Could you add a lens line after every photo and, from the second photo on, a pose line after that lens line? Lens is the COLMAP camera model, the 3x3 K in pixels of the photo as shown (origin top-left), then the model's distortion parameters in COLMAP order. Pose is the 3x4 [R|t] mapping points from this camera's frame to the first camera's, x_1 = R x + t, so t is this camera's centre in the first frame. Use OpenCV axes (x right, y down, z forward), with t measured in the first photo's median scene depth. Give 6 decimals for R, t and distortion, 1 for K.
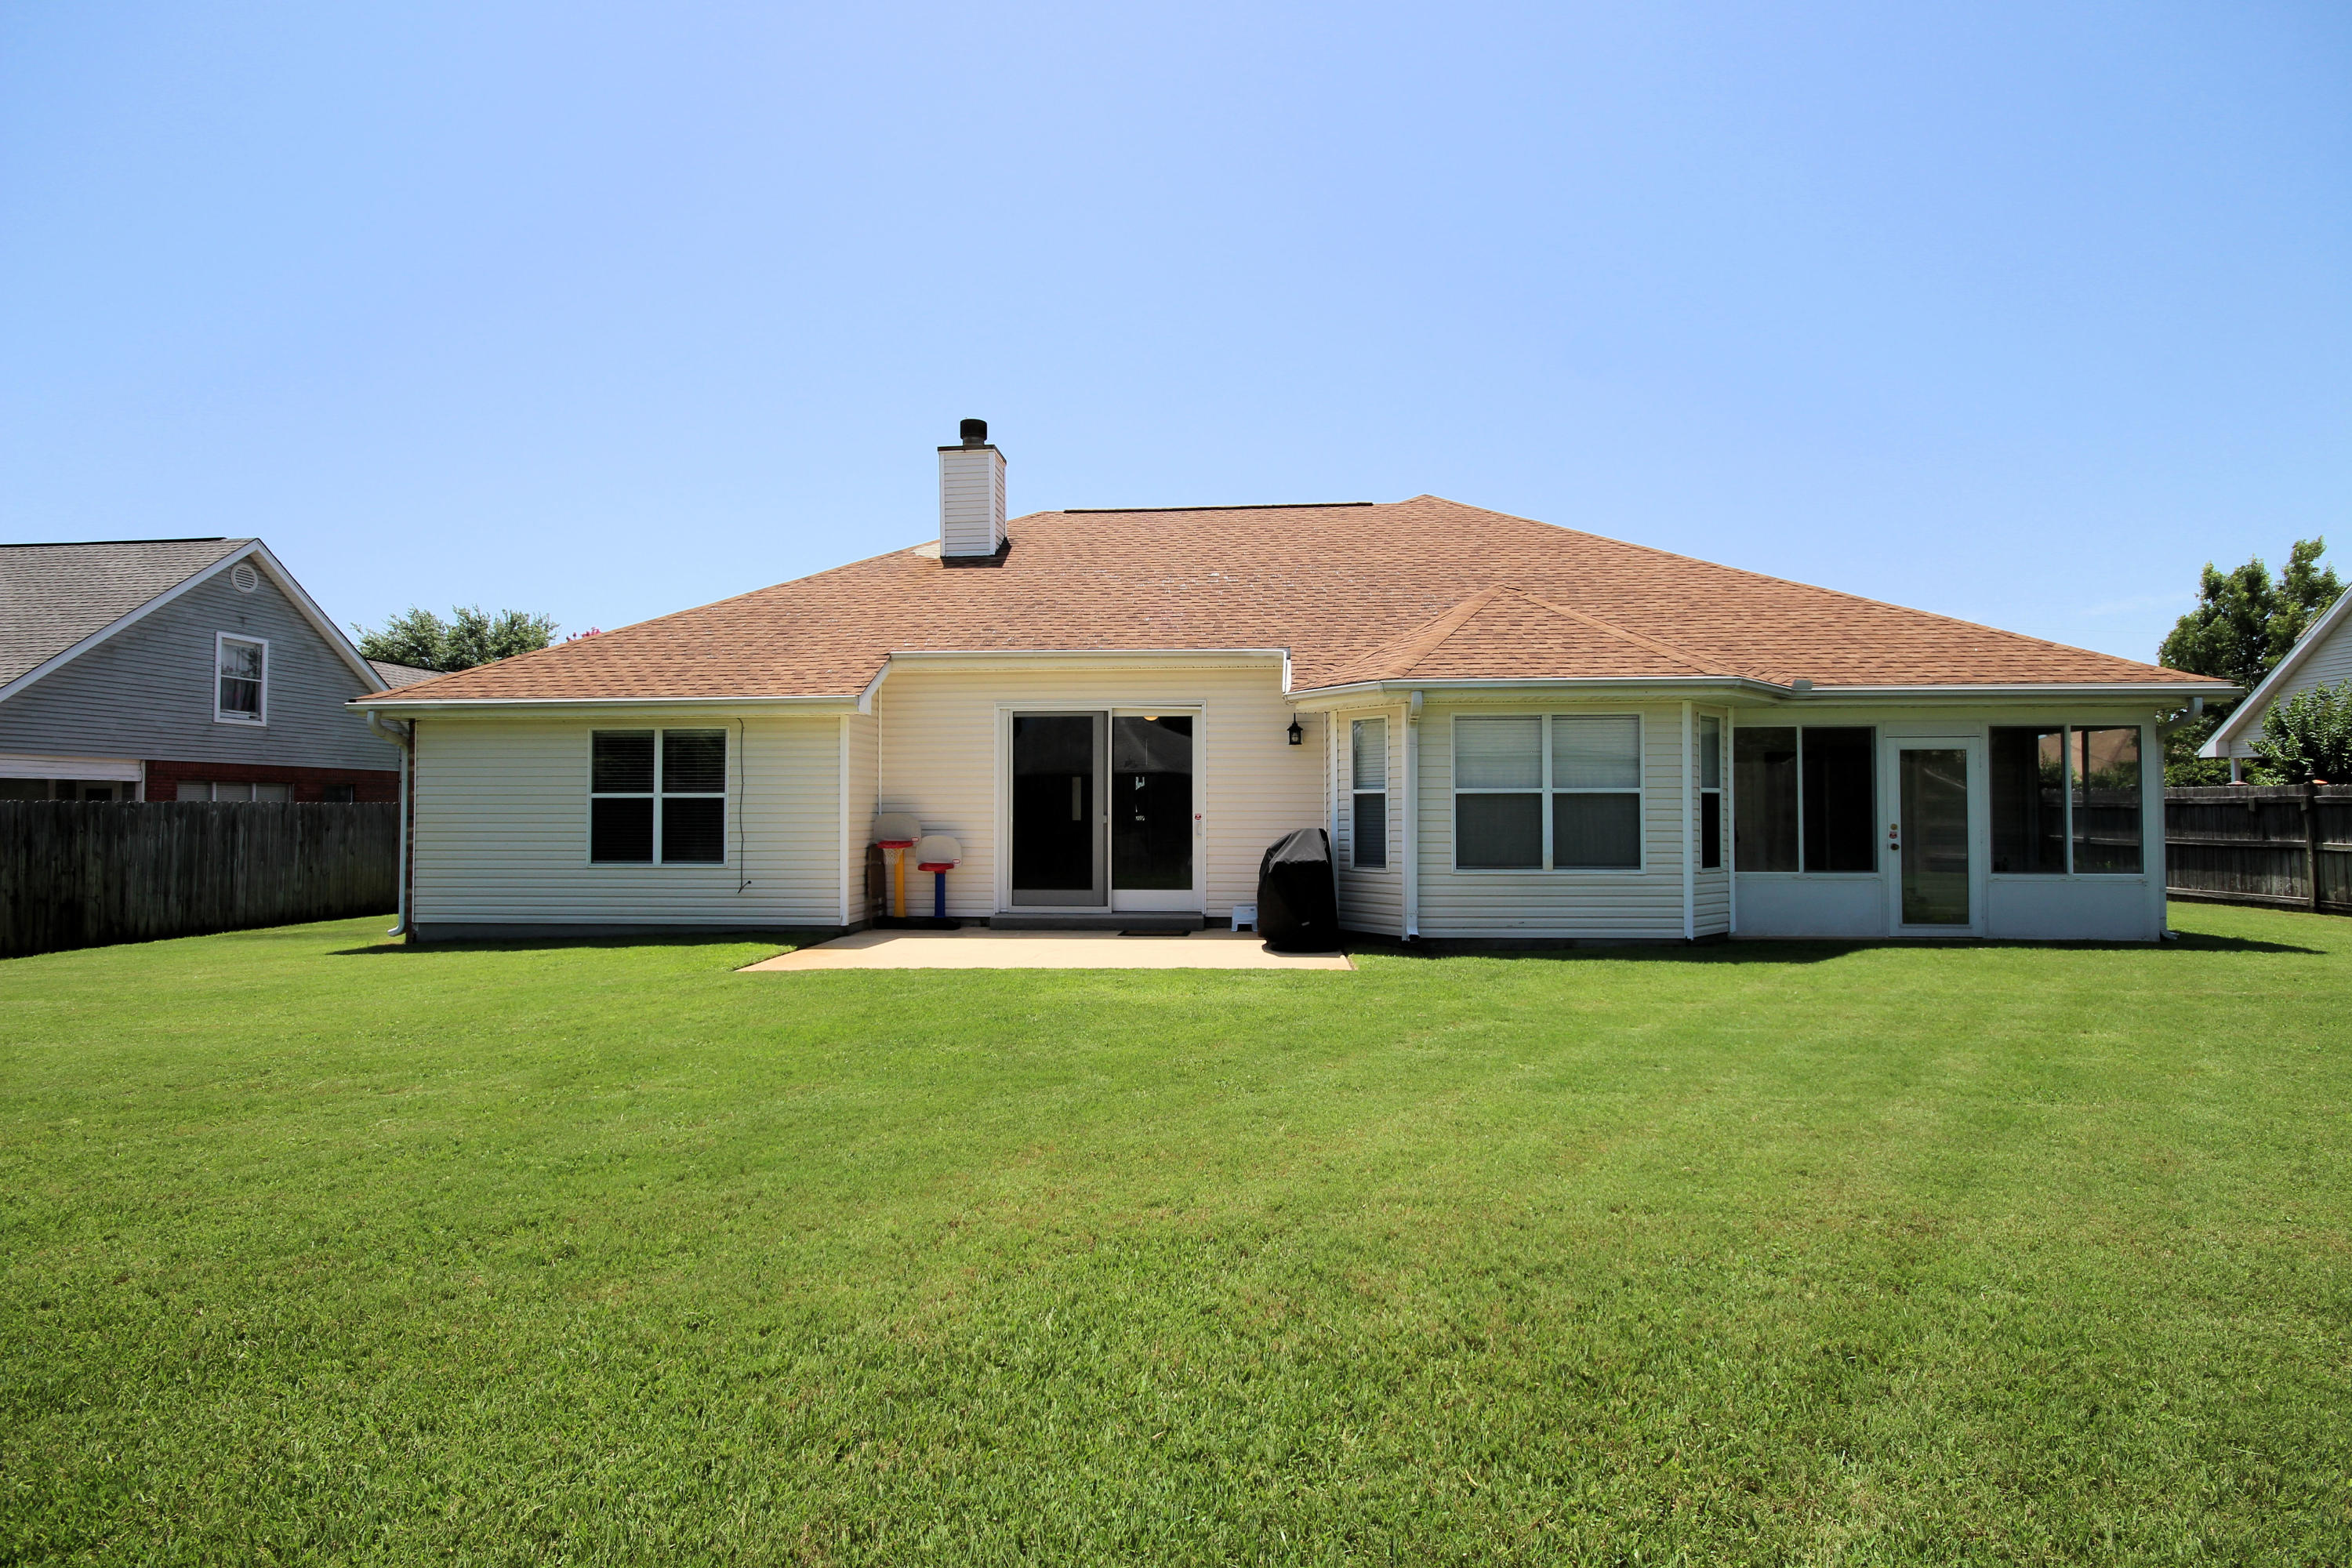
lens RADIAL K [[1079.4, 0, 1176.0], [0, 1079.4, 784.0], [0, 0, 1]] dist [0.000986, -0.010748]
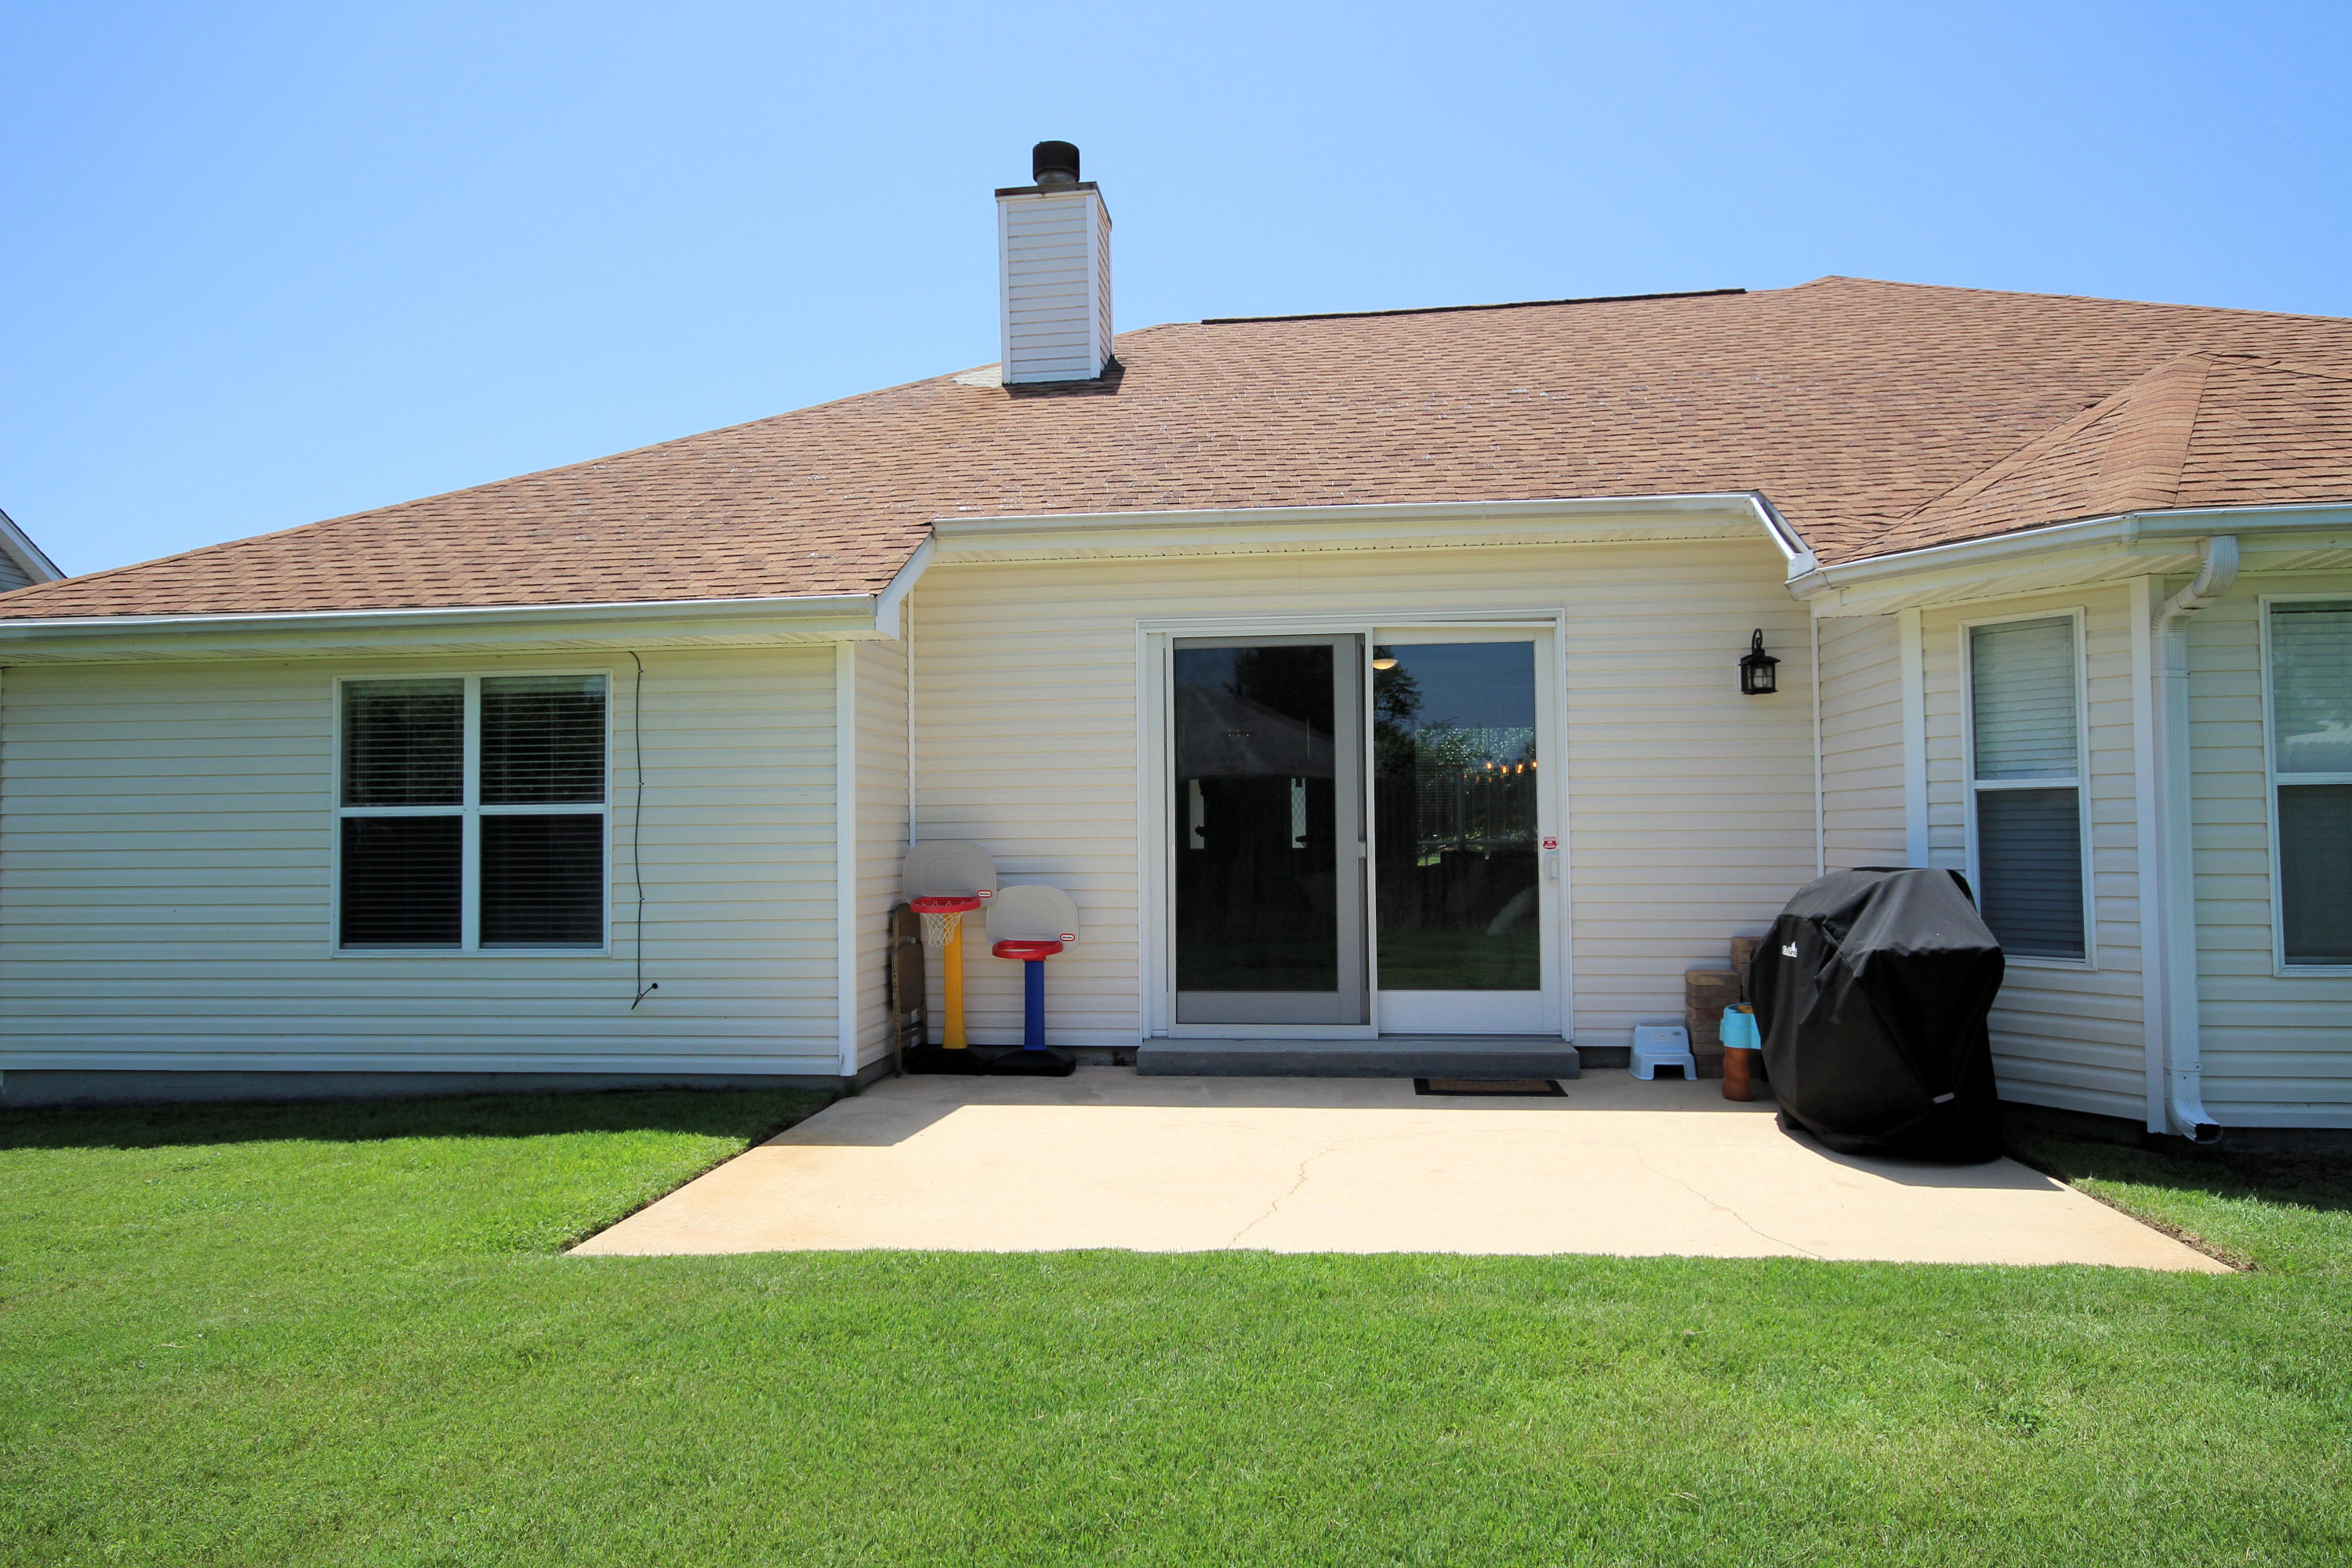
lens RADIAL K [[1364.2, 0, 1176.0], [0, 1364.2, 784.0], [0, 0, 1]] dist [0.018214, 0.000070]
pose [[0.999066, -0.010444, -0.041930, -0.130136], [0.009971, 0.999884, -0.011493, 0.008952], [0.042045, 0.011064, 0.999054, 0.383126]]
